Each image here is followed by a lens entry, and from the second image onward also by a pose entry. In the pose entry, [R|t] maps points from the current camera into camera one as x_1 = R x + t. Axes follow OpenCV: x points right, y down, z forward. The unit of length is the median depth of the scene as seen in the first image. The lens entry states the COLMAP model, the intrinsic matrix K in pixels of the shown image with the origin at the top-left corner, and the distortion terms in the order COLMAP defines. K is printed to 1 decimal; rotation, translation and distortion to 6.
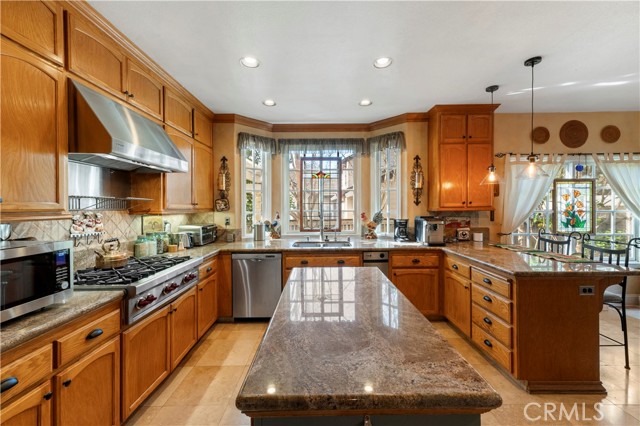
lens RADIAL K [[259.5, 0, 320.0], [0, 259.5, 210.6], [0, 0, 1]] dist [0.020811, 0.000245]
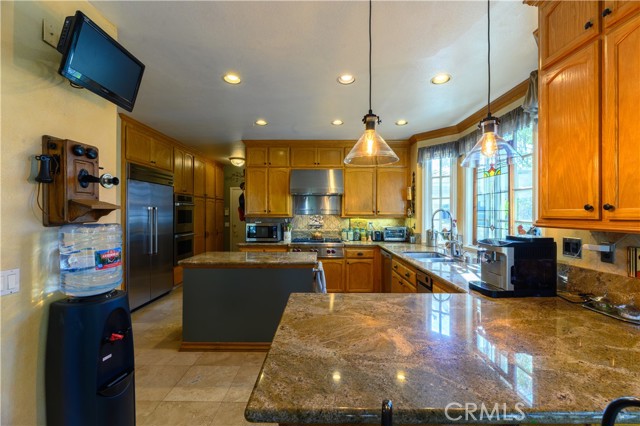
lens RADIAL K [[259.5, 0, 320.0], [0, 259.5, 210.6], [0, 0, 1]] dist [0.020811, 0.000245]
pose [[-0.017389, -0.004115, -0.999840, 0.847181], [-0.018153, 0.999828, -0.003799, -0.014838], [0.999684, 0.018084, -0.017461, 0.591120]]
